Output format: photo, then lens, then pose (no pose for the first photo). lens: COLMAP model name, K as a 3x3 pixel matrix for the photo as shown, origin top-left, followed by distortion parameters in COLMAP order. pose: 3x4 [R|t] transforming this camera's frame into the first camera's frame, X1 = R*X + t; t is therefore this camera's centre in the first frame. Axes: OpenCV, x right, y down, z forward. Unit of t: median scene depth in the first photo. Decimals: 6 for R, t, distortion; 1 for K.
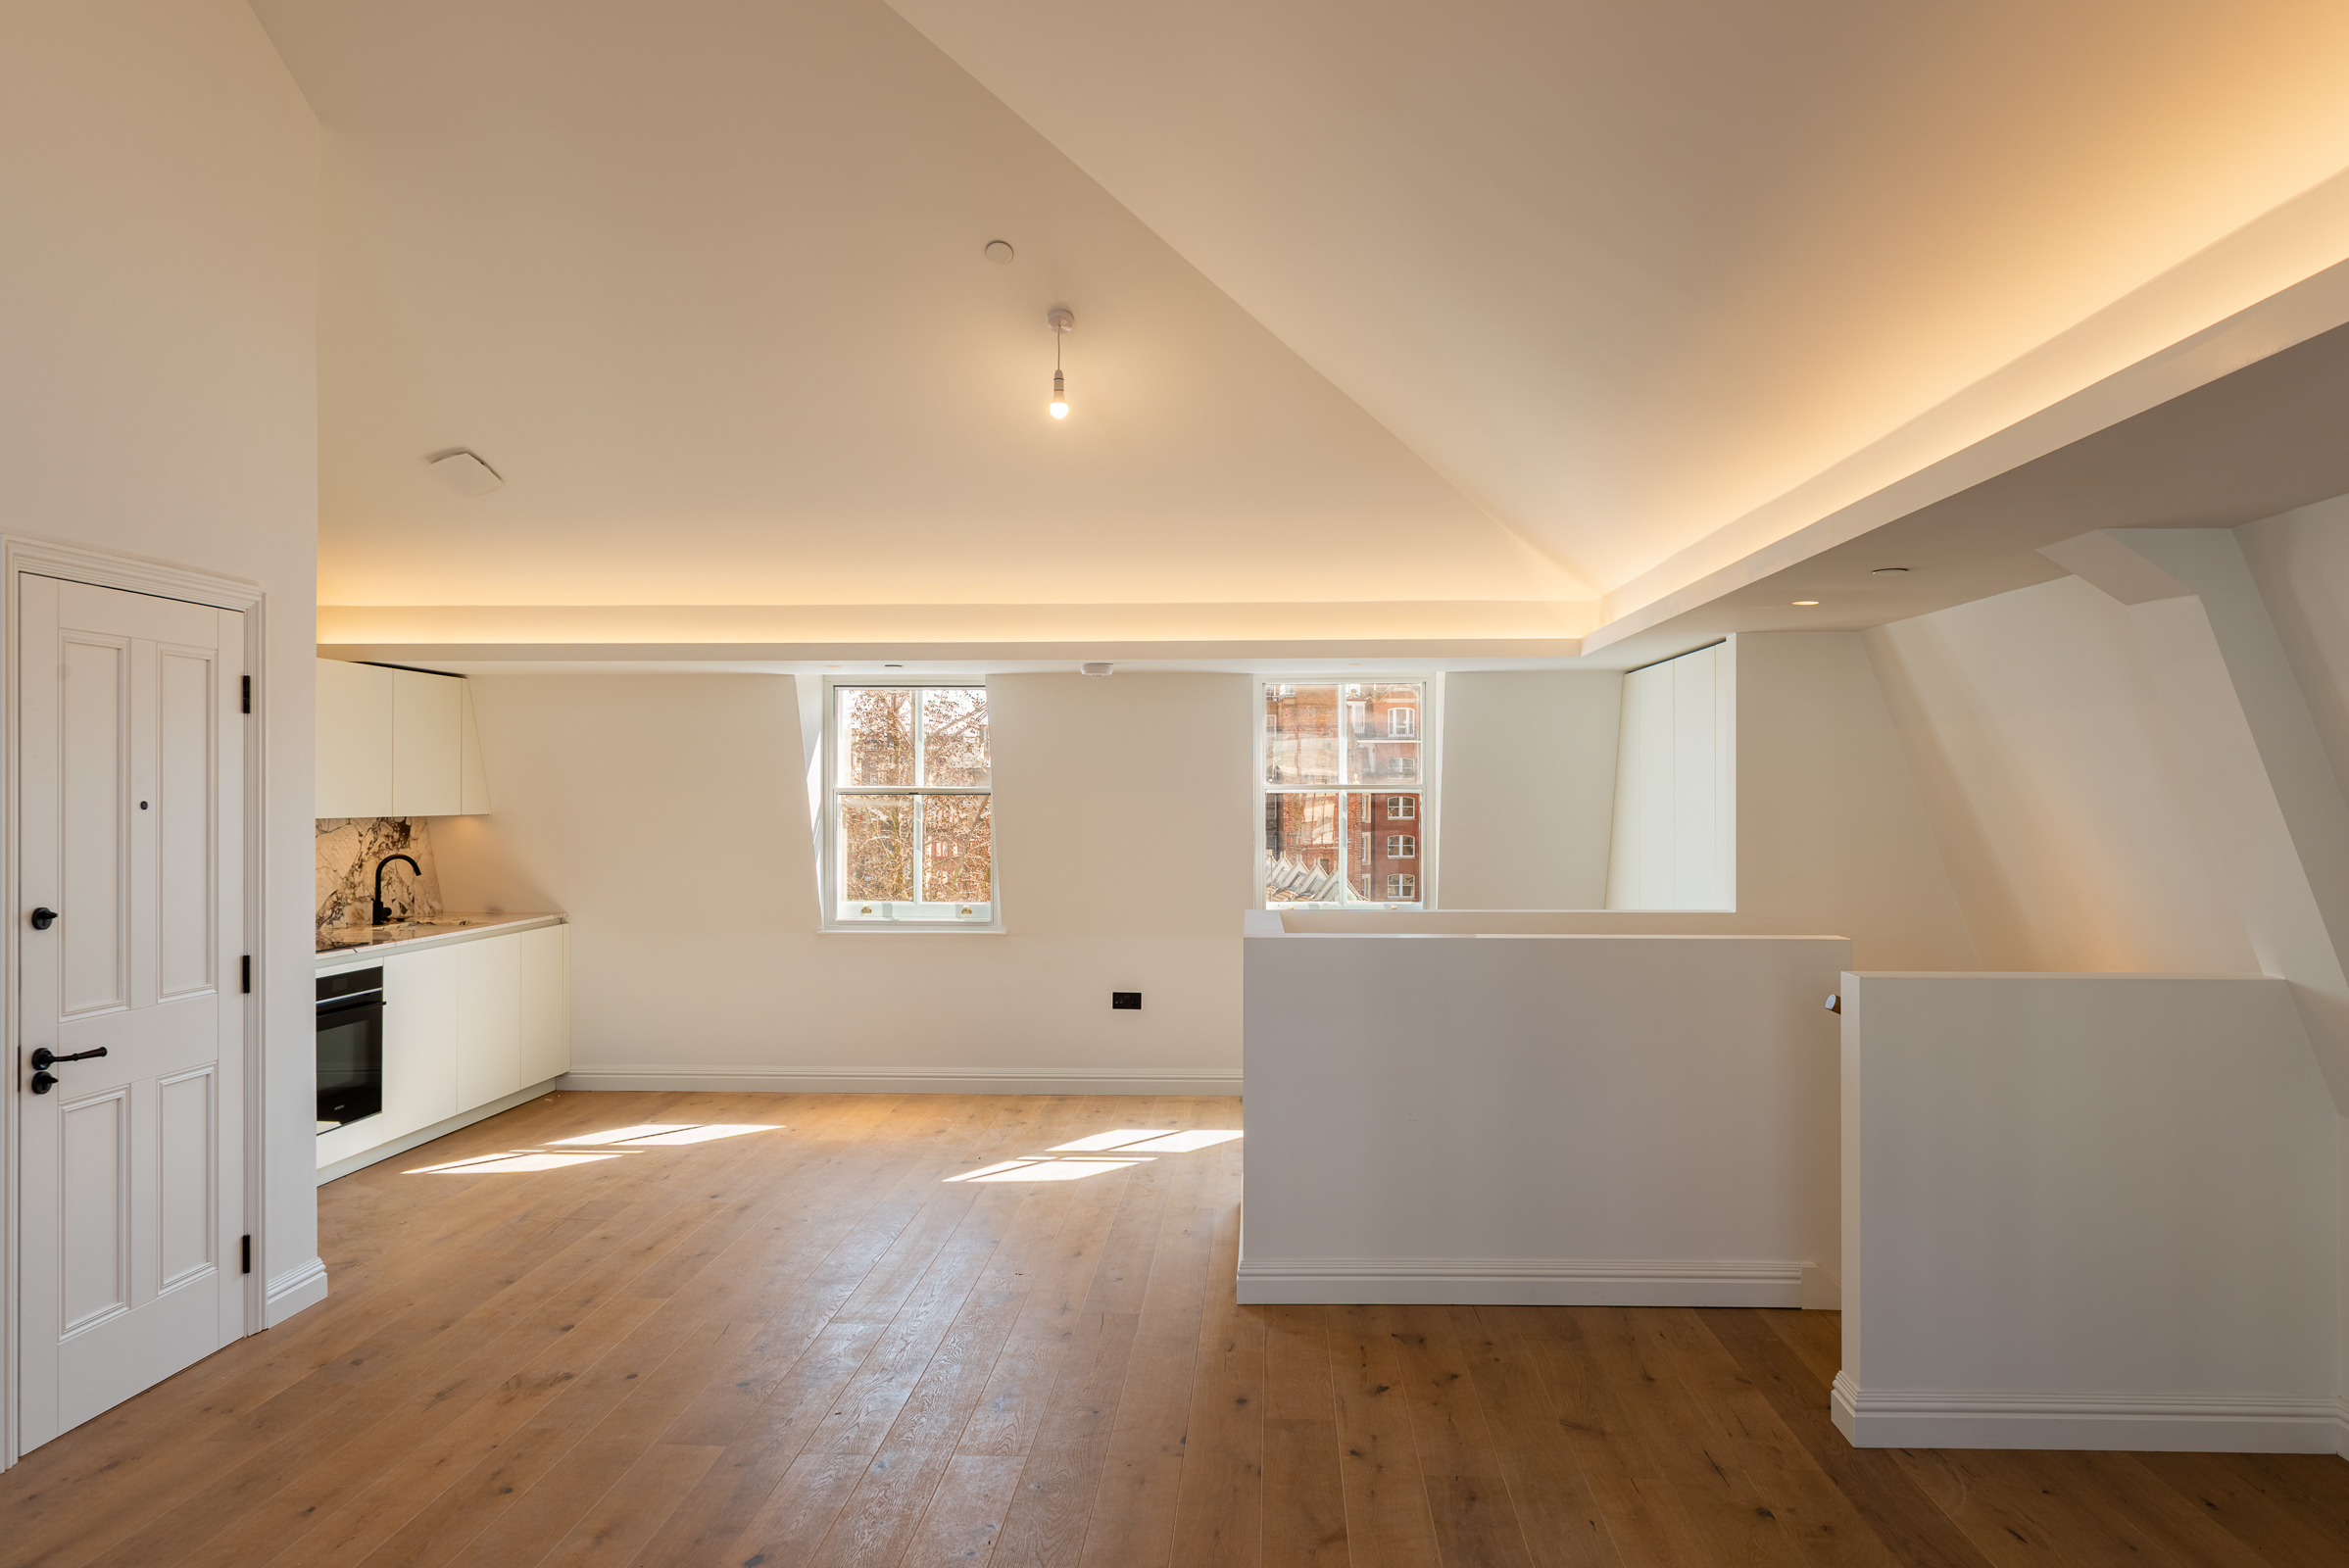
lens RADIAL K [[1603.4, 0, 1182.6], [0, 1603.4, 788.6], [0, 0, 1]] dist [-0.004359, 0.000226]
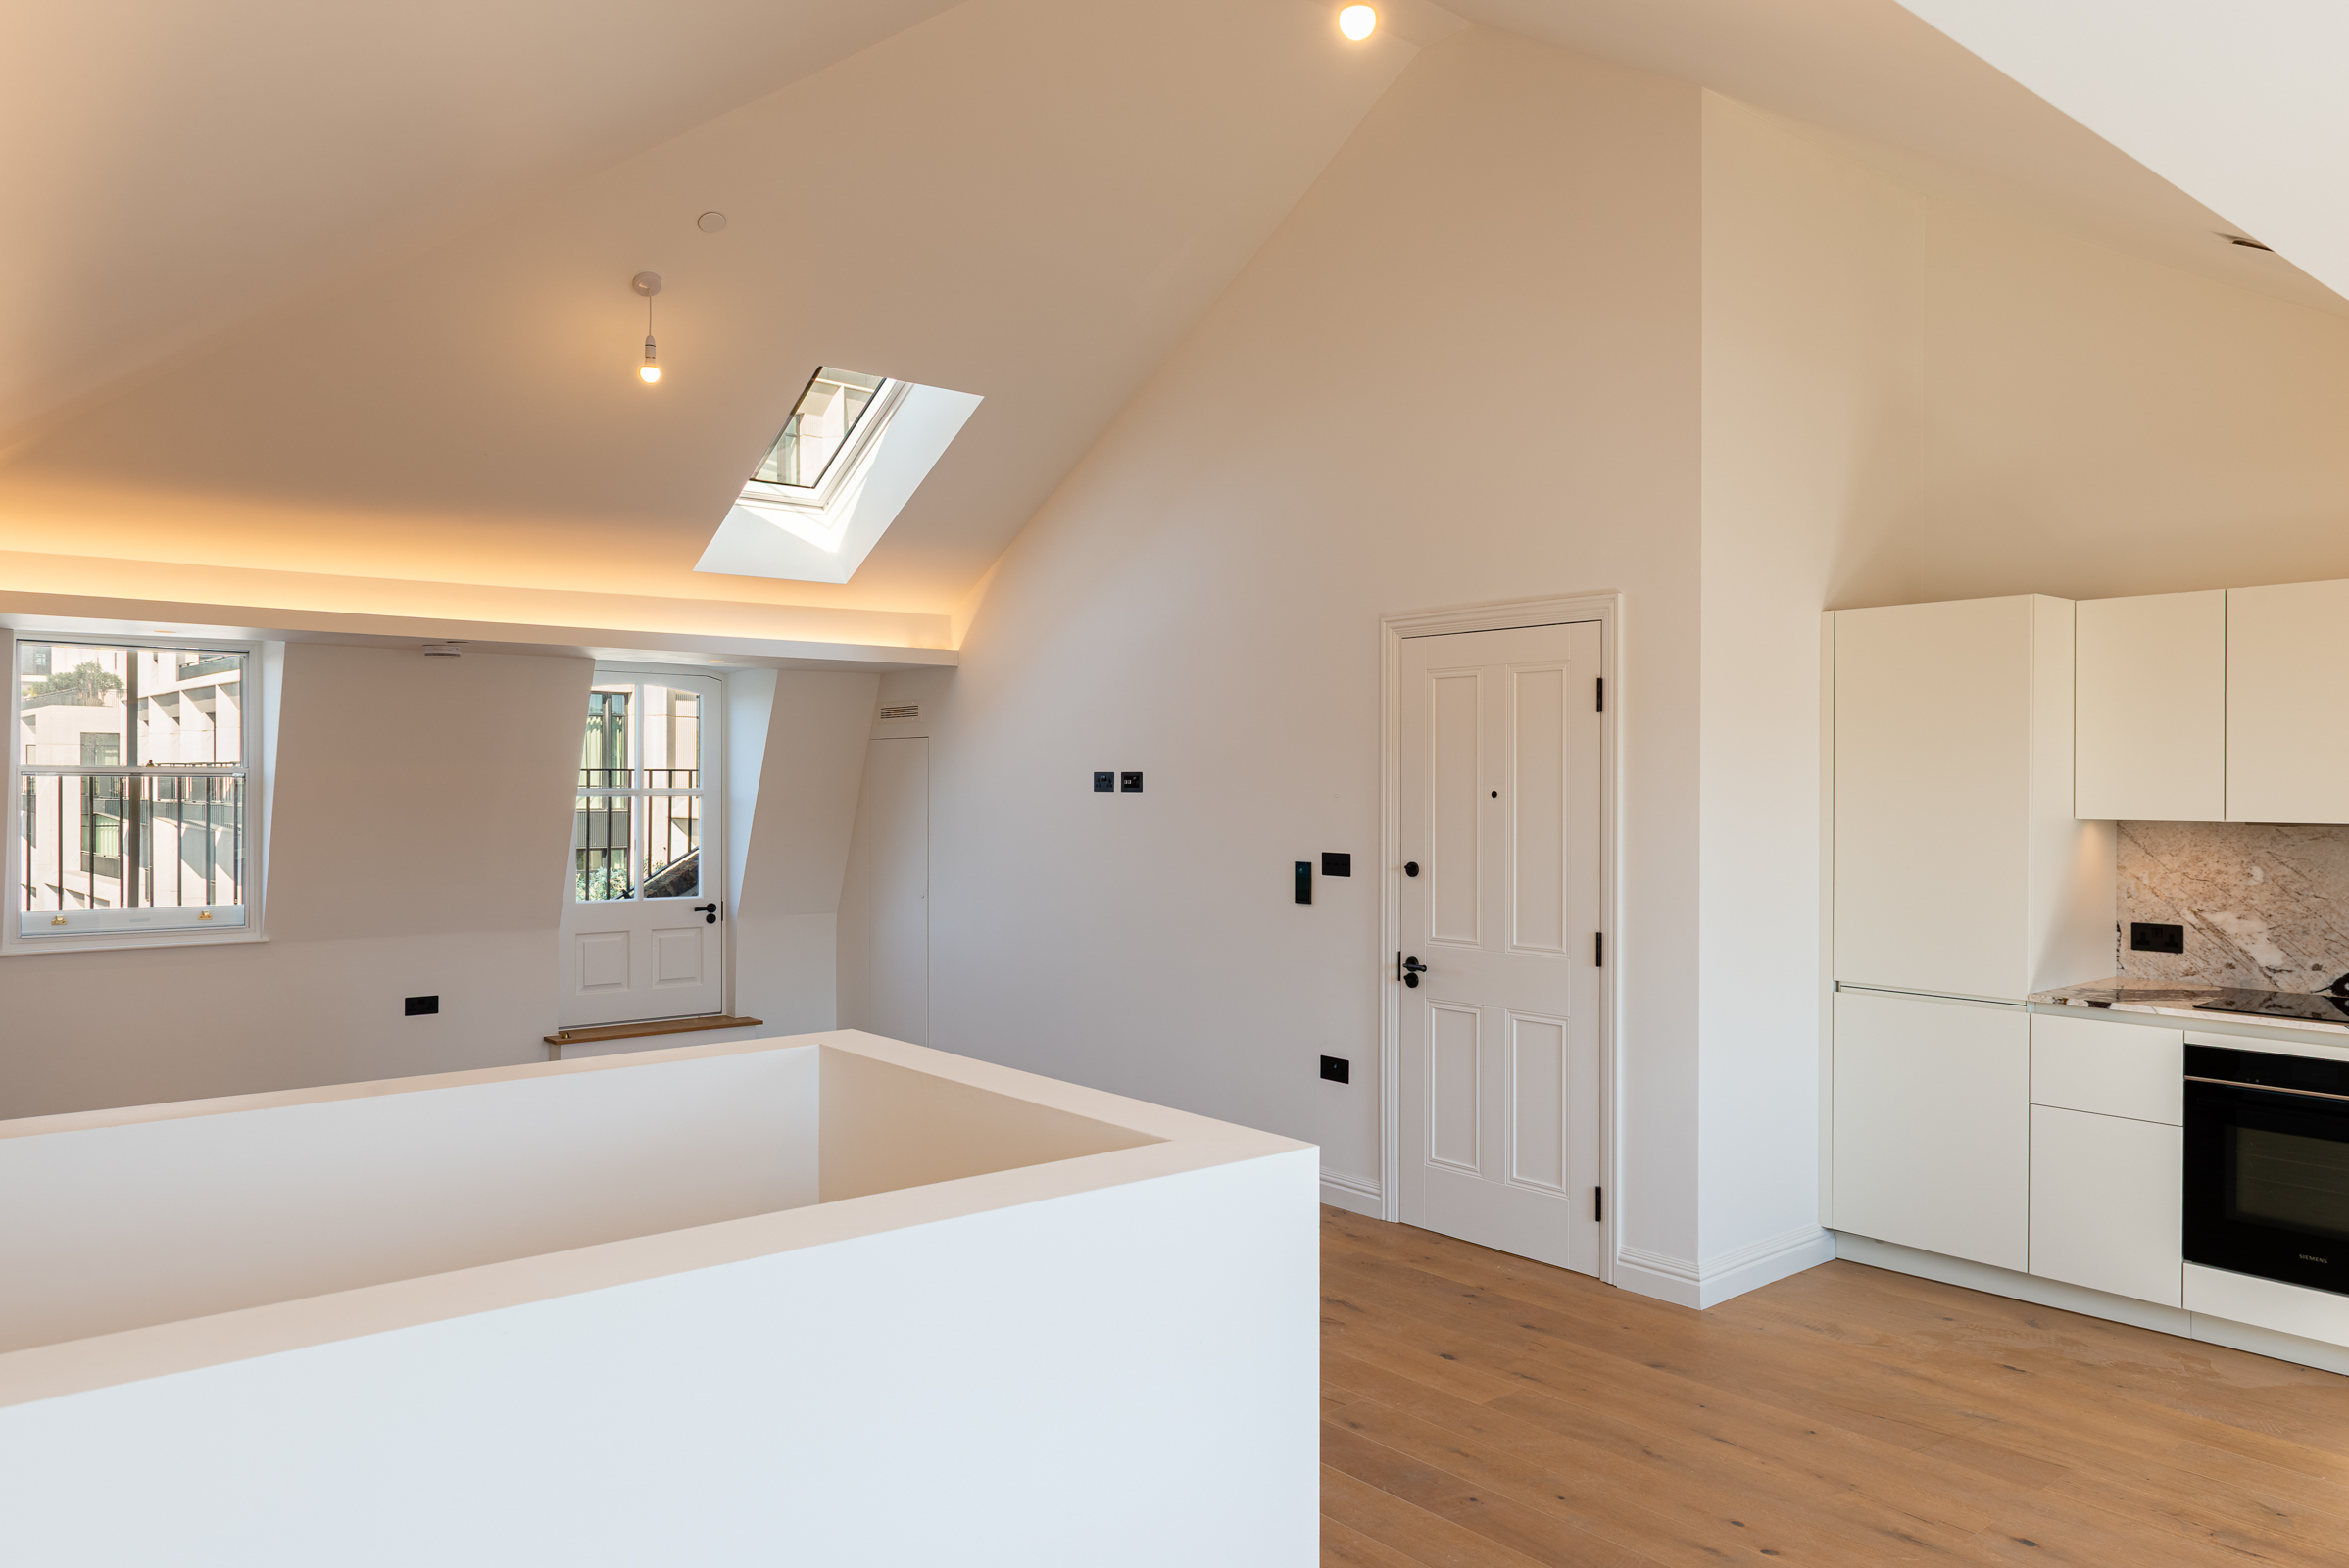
lens RADIAL K [[1588.3, 0, 1176.2], [0, 1588.3, 794.3], [0, 0, 1]] dist [-0.003039, -0.005724]
pose [[-0.739796, 0.004217, -0.672818, 0.245231], [0.001634, 0.999989, 0.004471, 0.002579], [0.672830, 0.002208, -0.739794, 1.086942]]
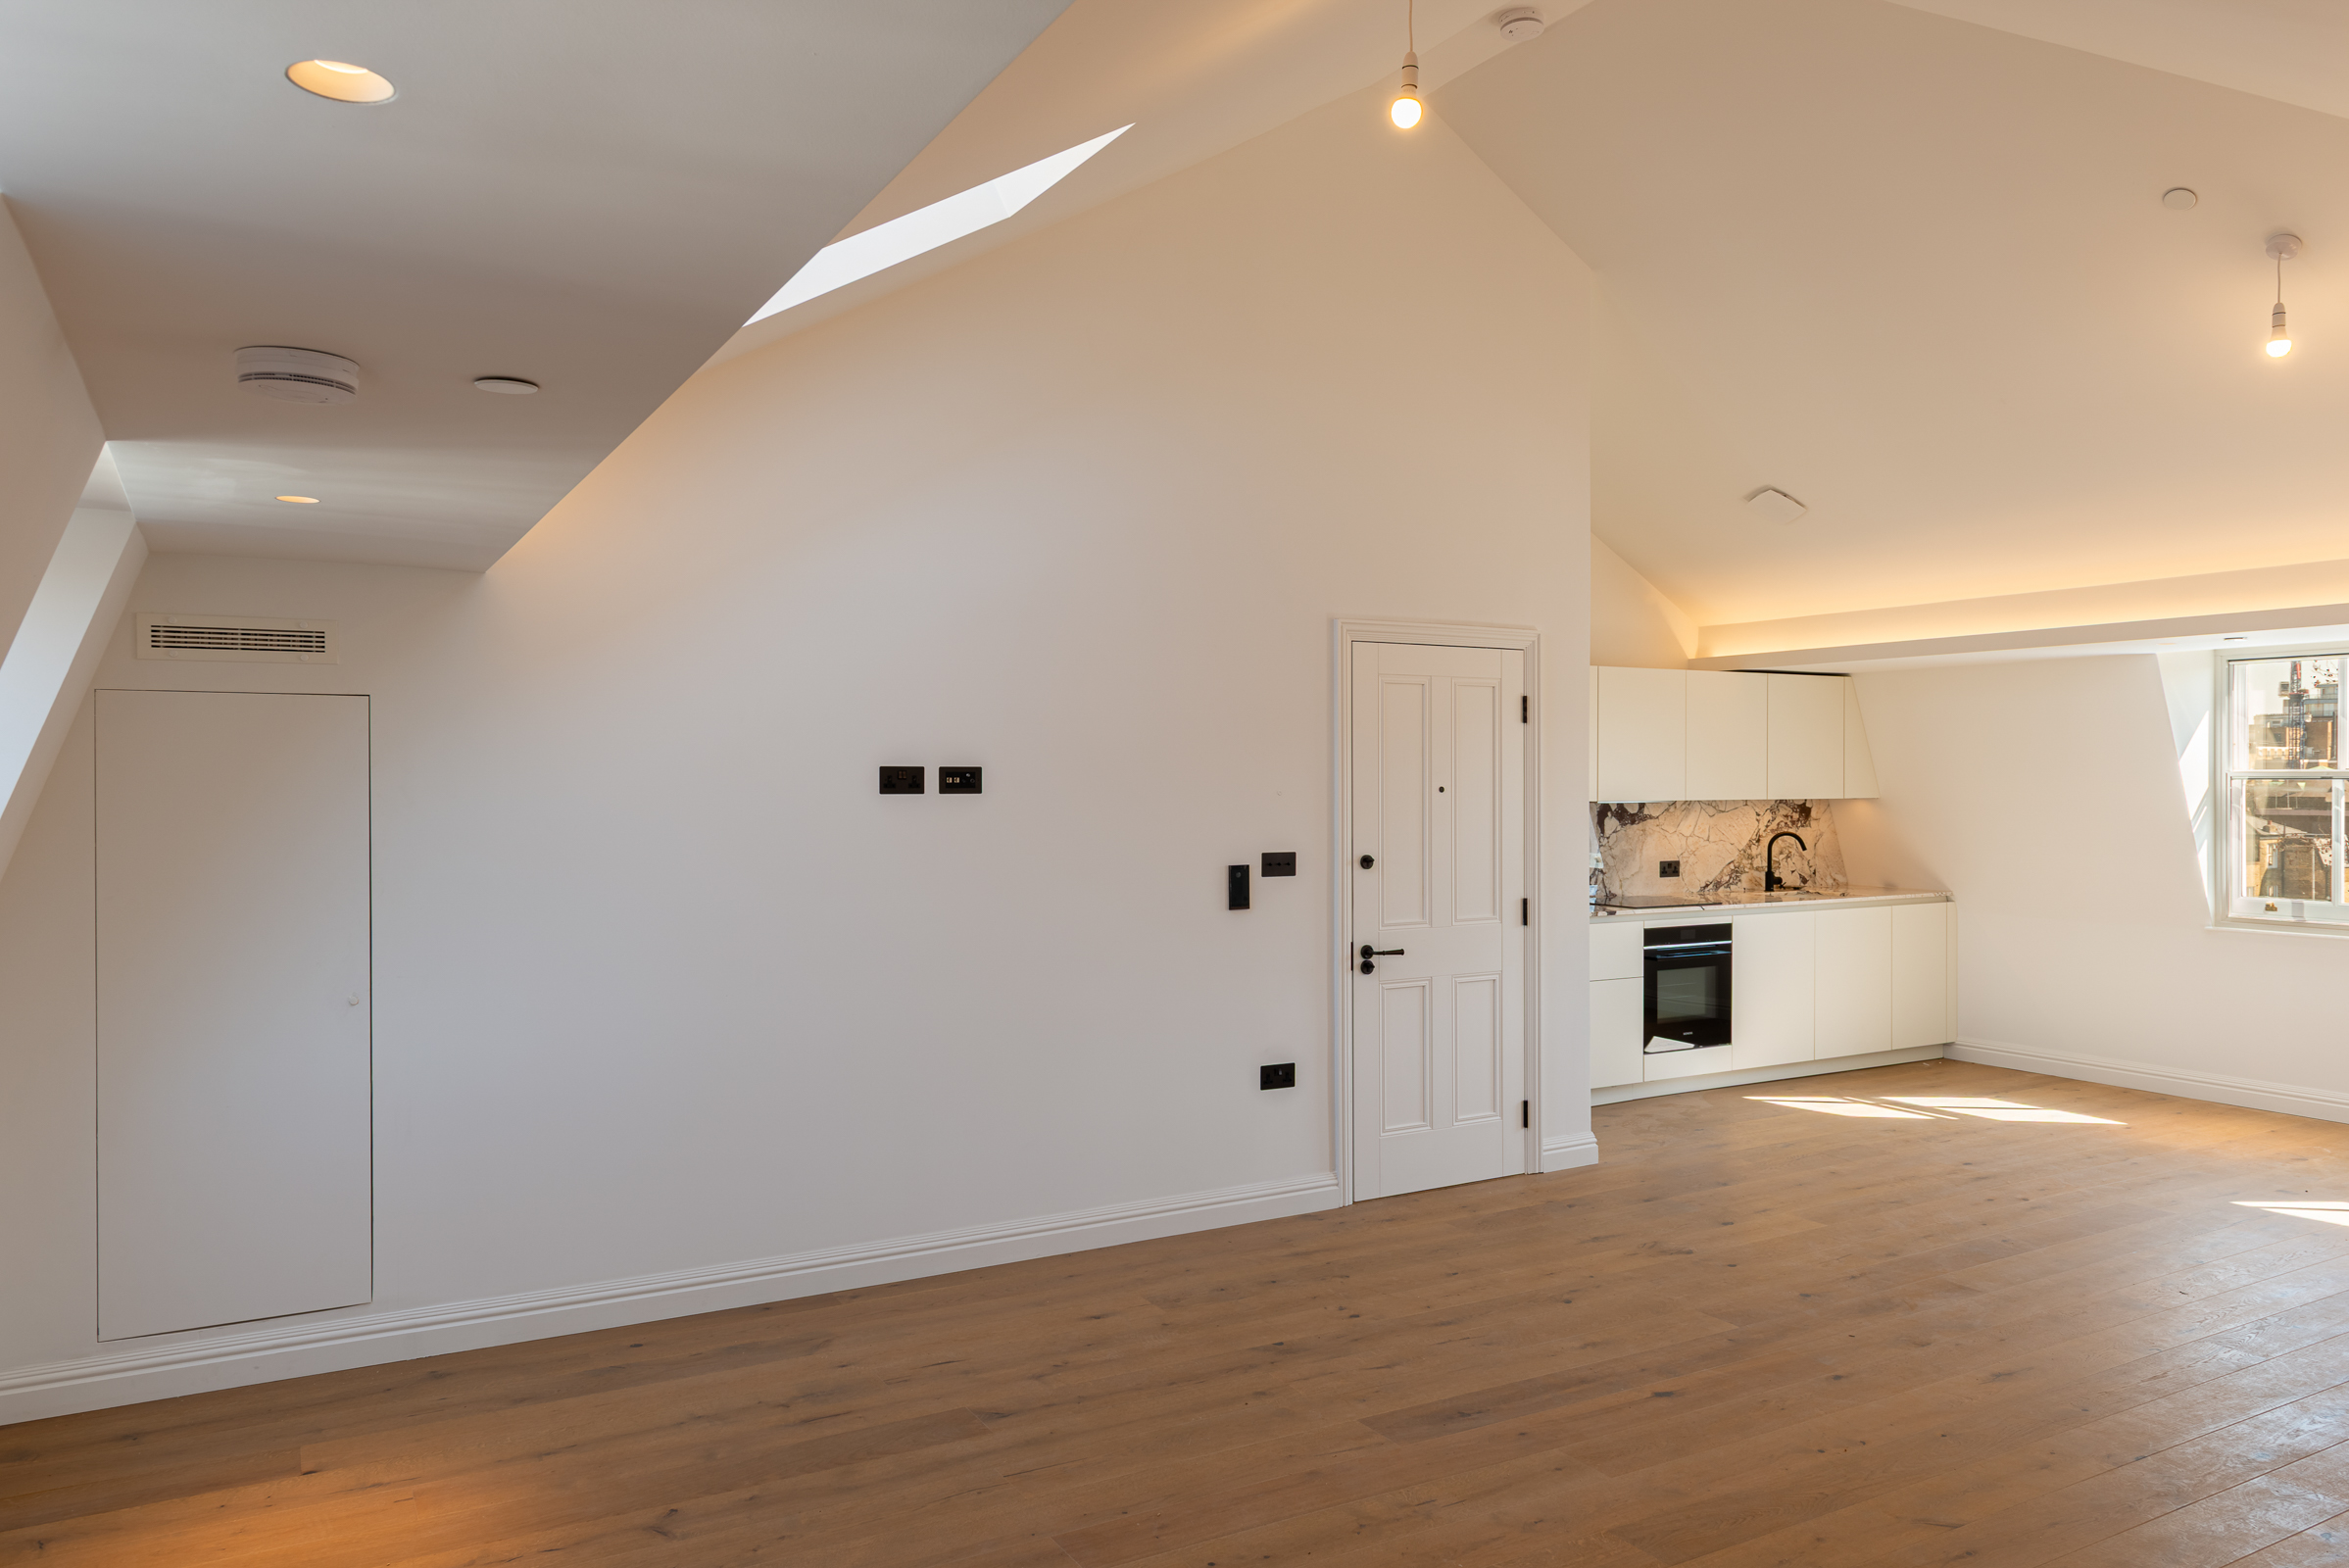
lens RADIAL K [[1588.3, 0, 1176.2], [0, 1588.3, 794.3], [0, 0, 1]] dist [-0.003039, -0.005724]
pose [[0.536591, 0.006421, -0.843818, 0.276037], [0.005751, 0.999920, 0.011266, -0.001884], [0.843823, -0.010898, 0.536511, 0.007591]]
